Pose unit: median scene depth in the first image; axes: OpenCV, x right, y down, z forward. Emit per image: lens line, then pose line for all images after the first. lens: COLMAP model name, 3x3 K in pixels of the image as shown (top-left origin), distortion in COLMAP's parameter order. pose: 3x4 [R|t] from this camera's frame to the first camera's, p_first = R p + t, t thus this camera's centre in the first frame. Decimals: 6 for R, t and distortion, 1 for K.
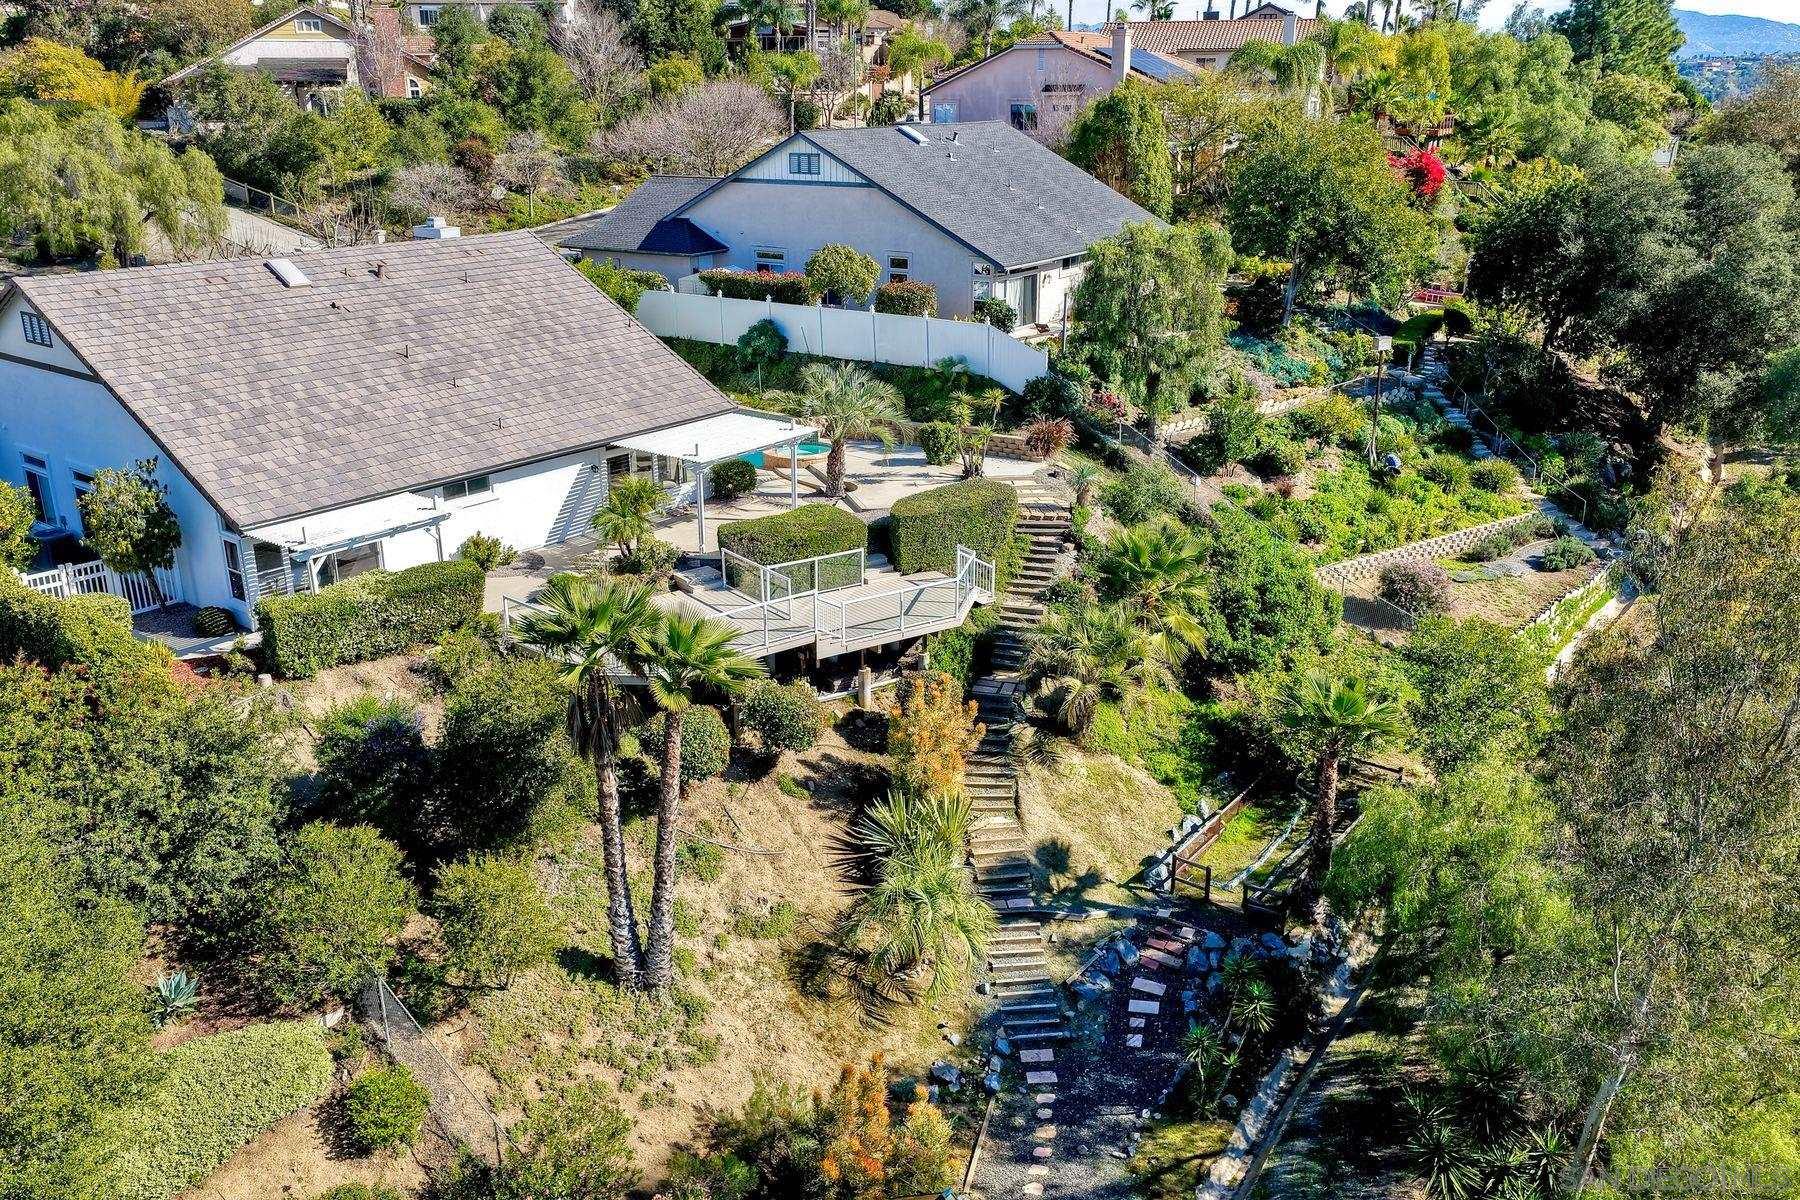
lens RADIAL K [[1506.2, 0, 905.7], [0, 1506.2, 569.0], [0, 0, 1]] dist [0.005943, 0.012114]
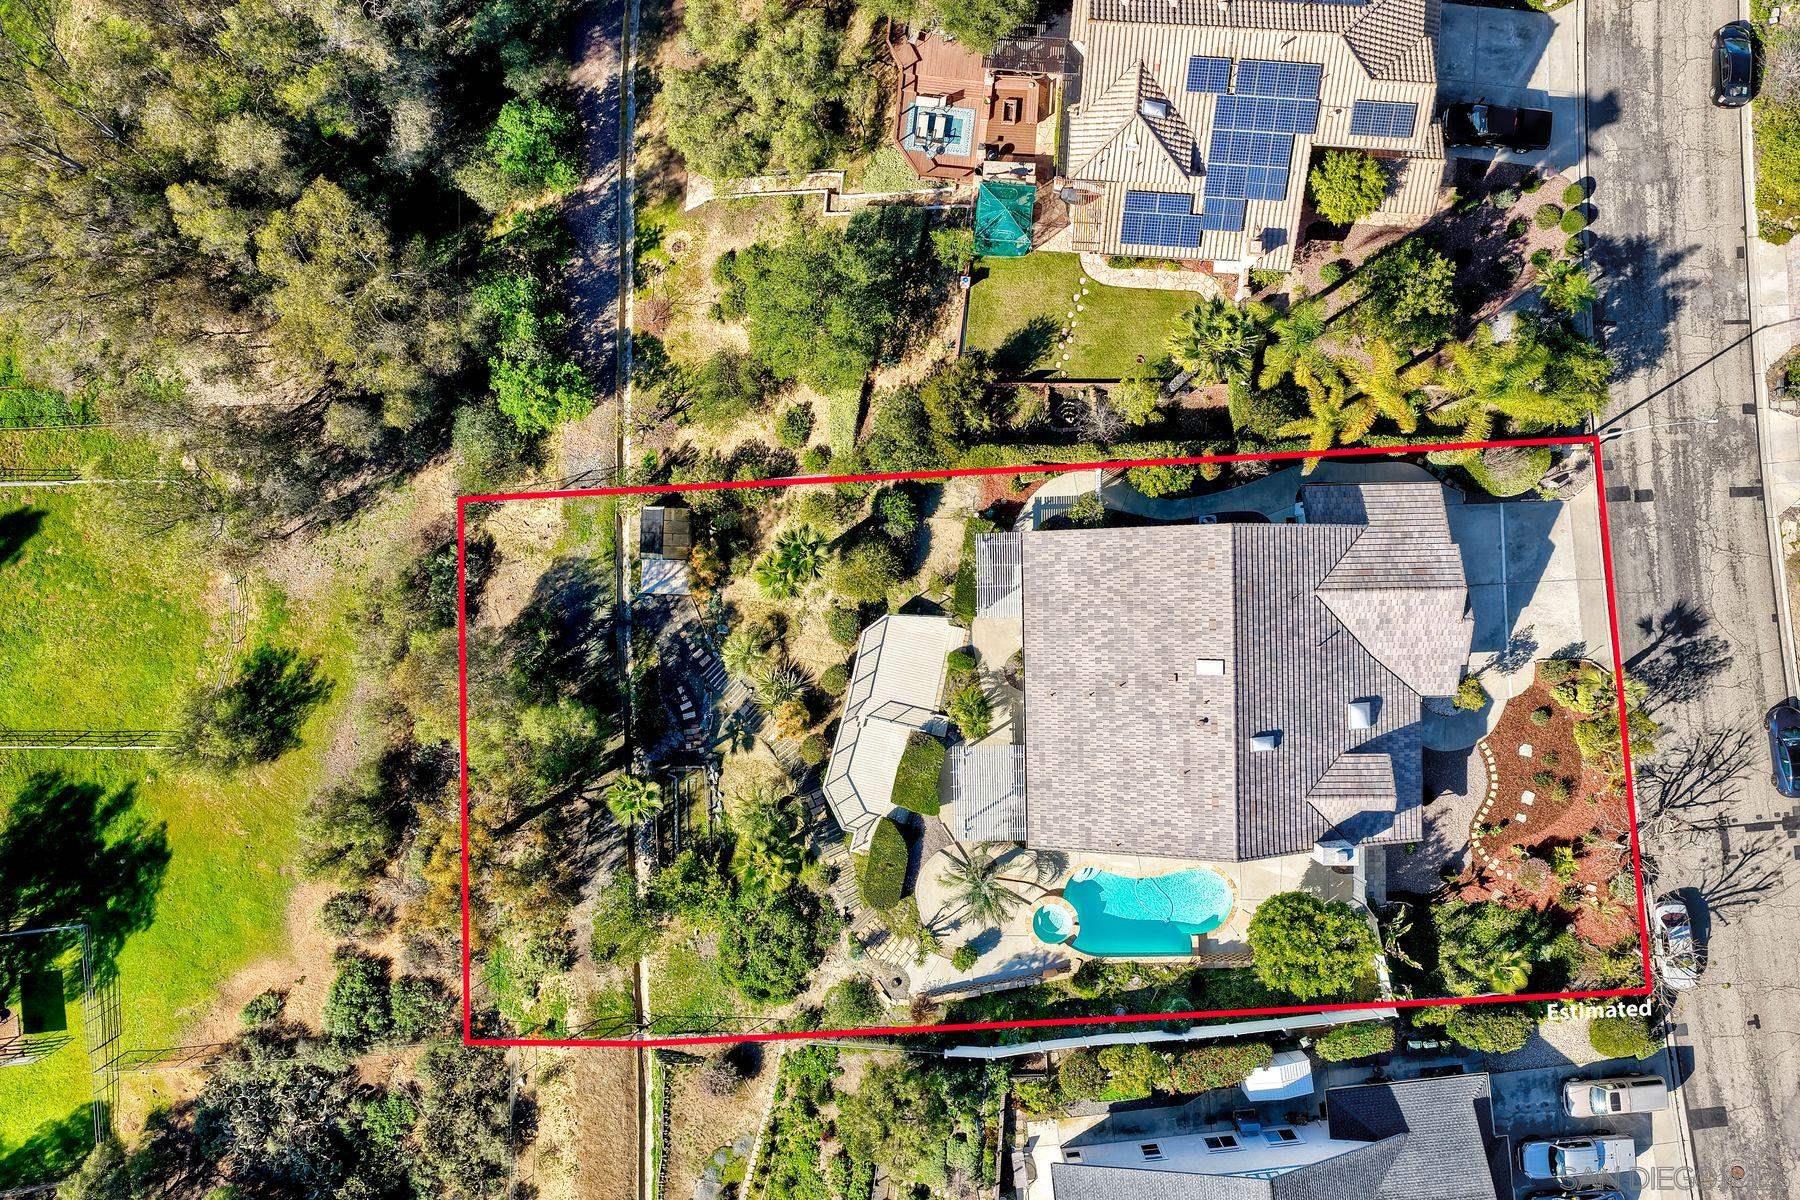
lens RADIAL K [[1510.5, 0, 900.0], [0, 1510.5, 600.0], [0, 0, 1]] dist [-0.005140, 0.015438]
pose [[-0.763135, 0.645576, 0.029284, -0.240565], [-0.175916, -0.251126, 0.951835, -1.672702], [0.621835, 0.721226, 0.305210, 0.229495]]
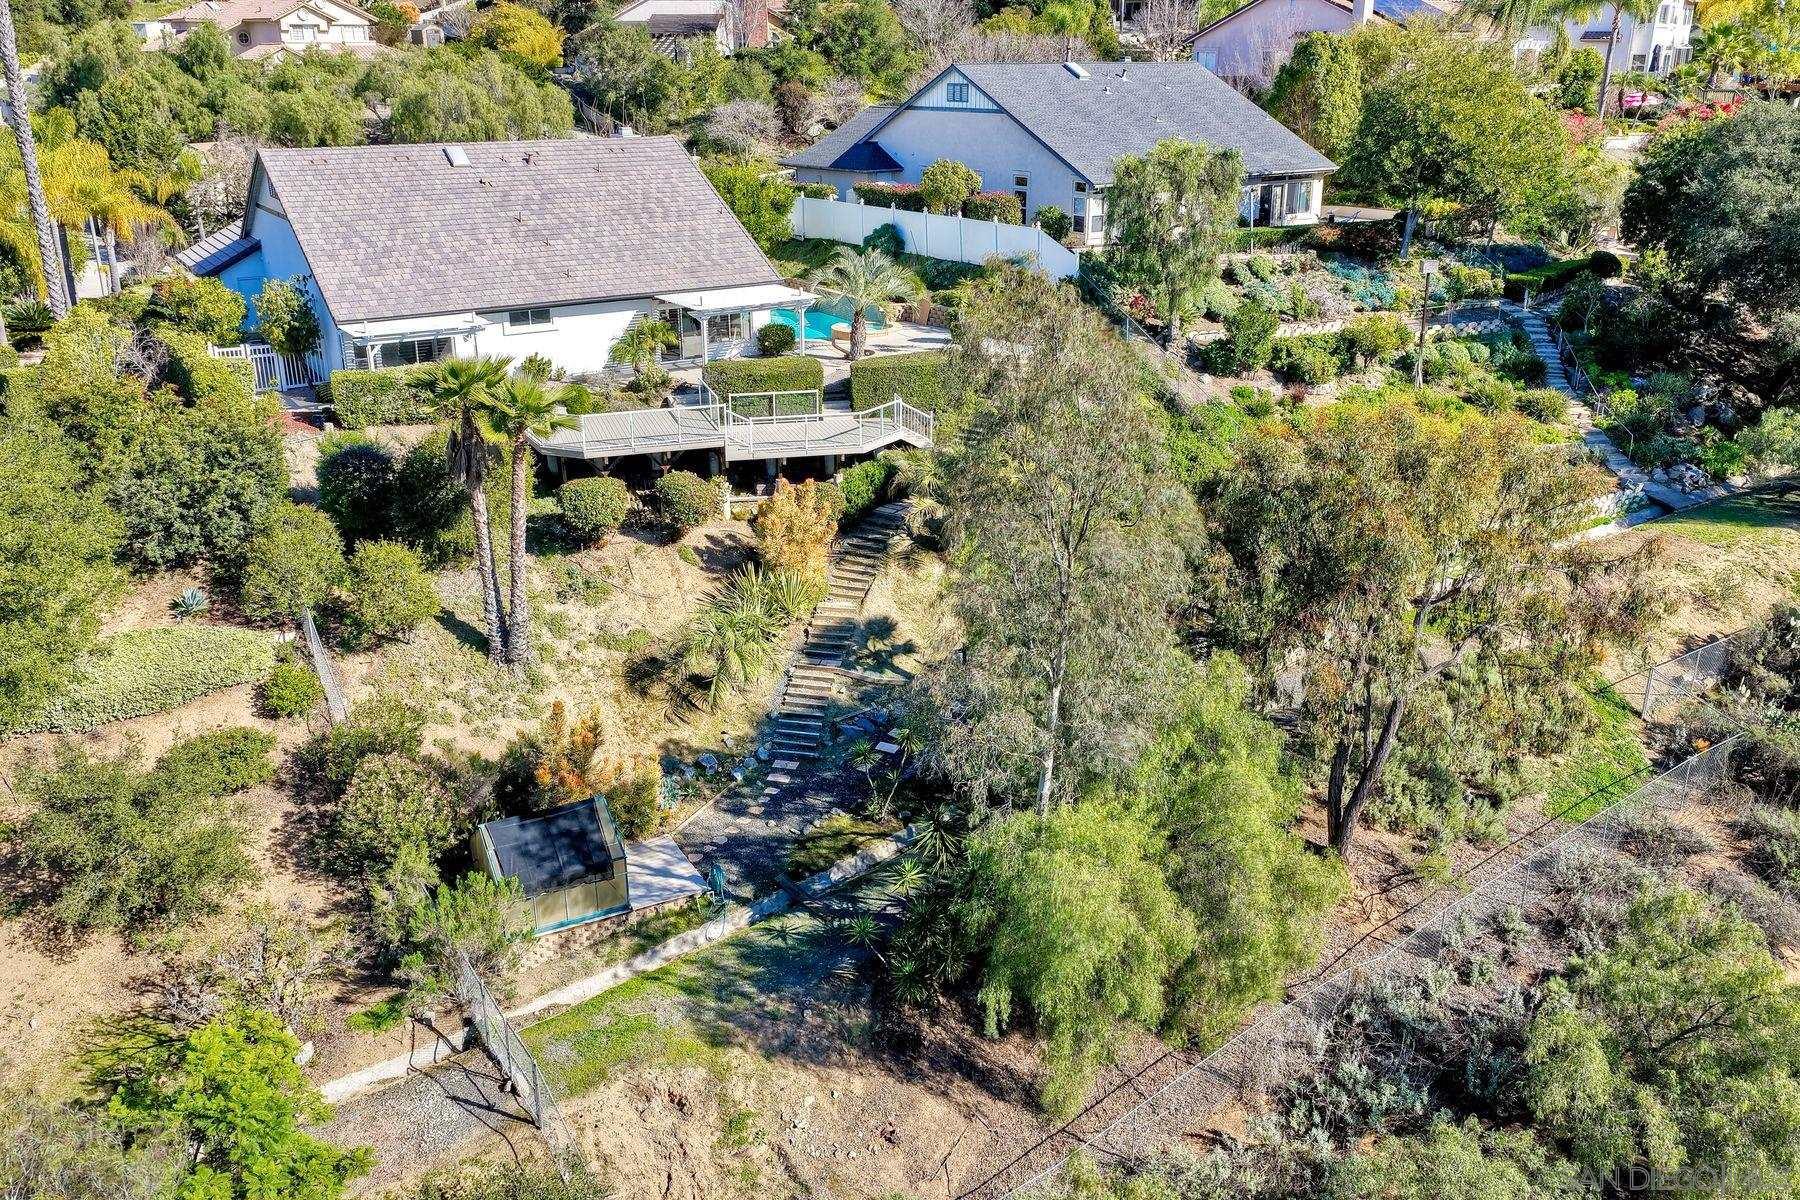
lens RADIAL K [[1522.4, 0, 904.5], [0, 1522.4, 547.9], [0, 0, 1]] dist [0.001025, 0.019863]
pose [[0.943177, 0.105081, -0.315240, 0.414367], [-0.104876, 0.994328, 0.017663, 0.079580], [0.315308, 0.016401, 0.948848, -0.137310]]
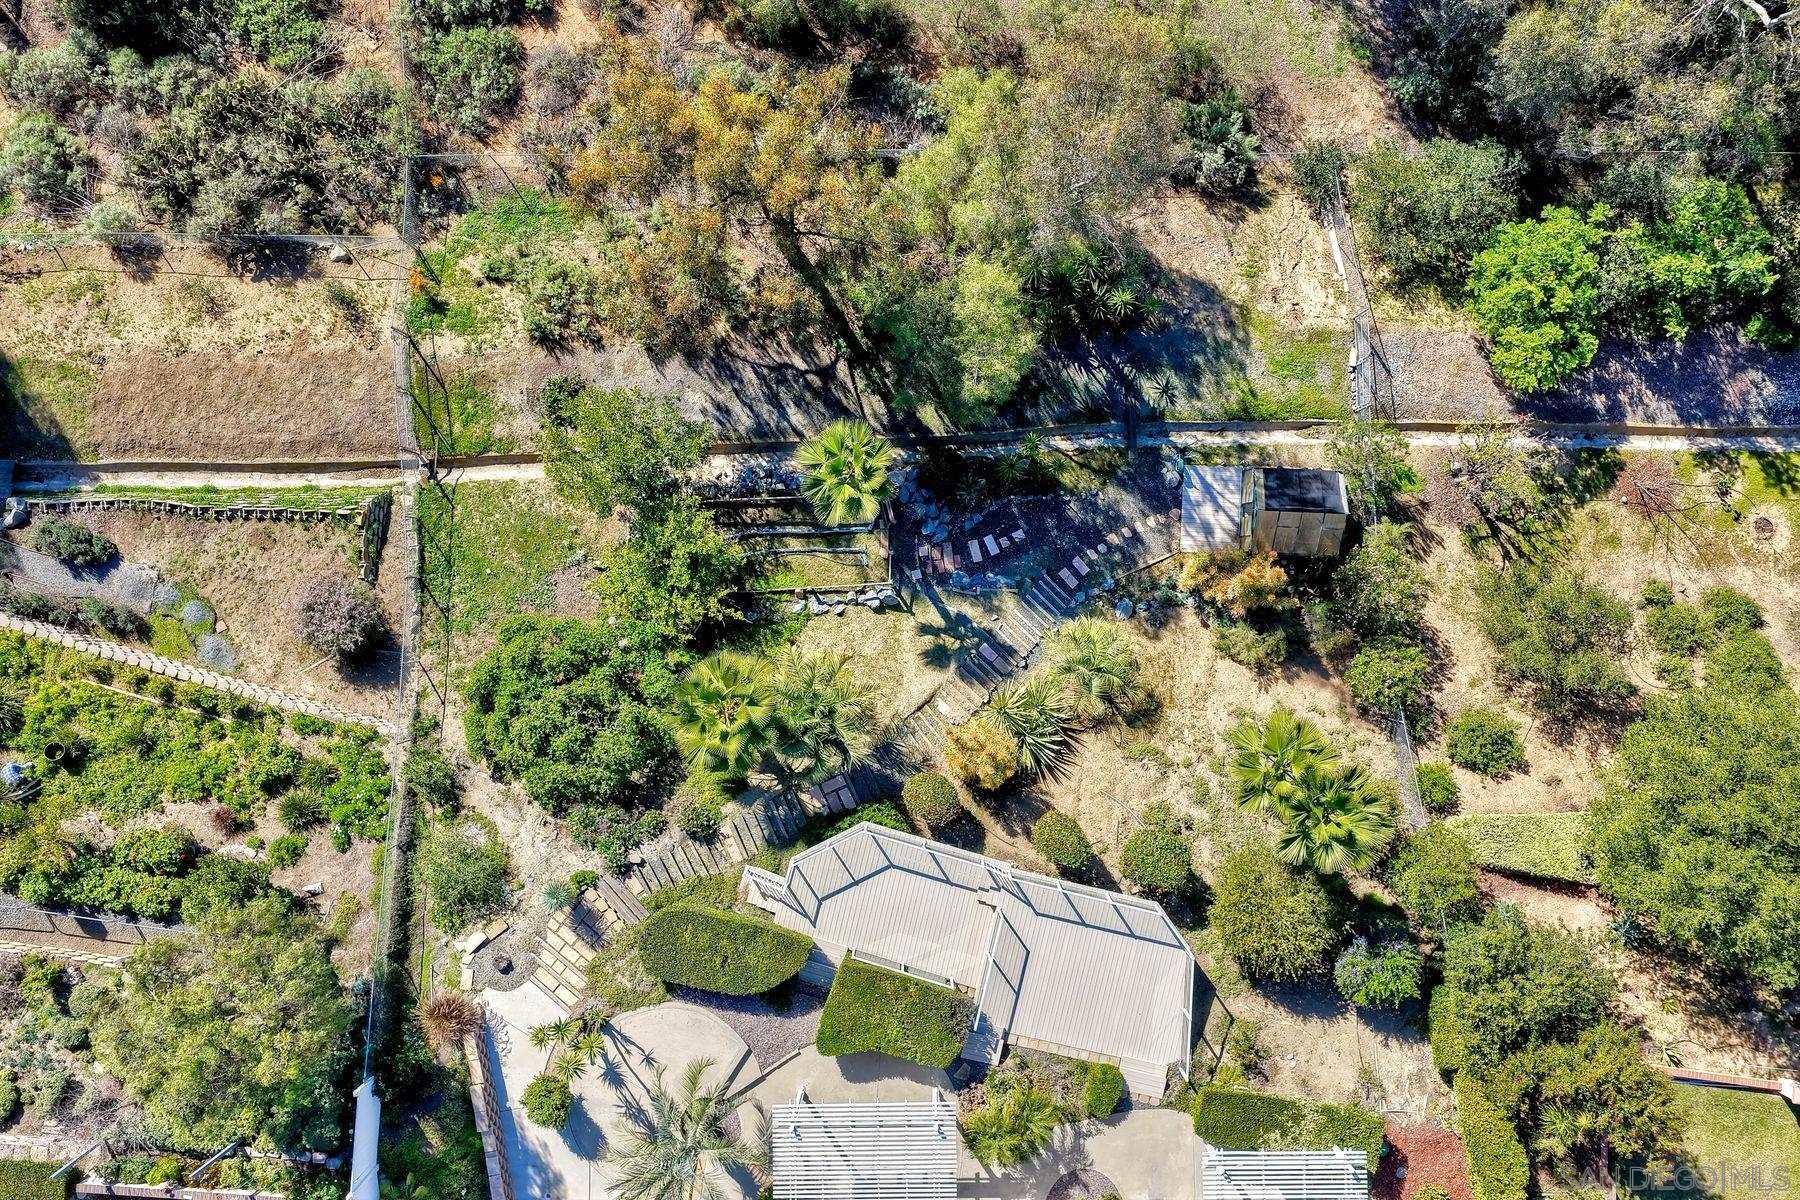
lens RADIAL K [[1510.5, 0, 900.0], [0, 1510.5, 600.0], [0, 0, 1]] dist [-0.005140, 0.015438]
pose [[-0.639017, -0.768655, 0.028733, 0.099446], [0.259303, -0.180100, 0.948855, -0.879014], [-0.724168, 0.613786, 0.314402, 0.477186]]
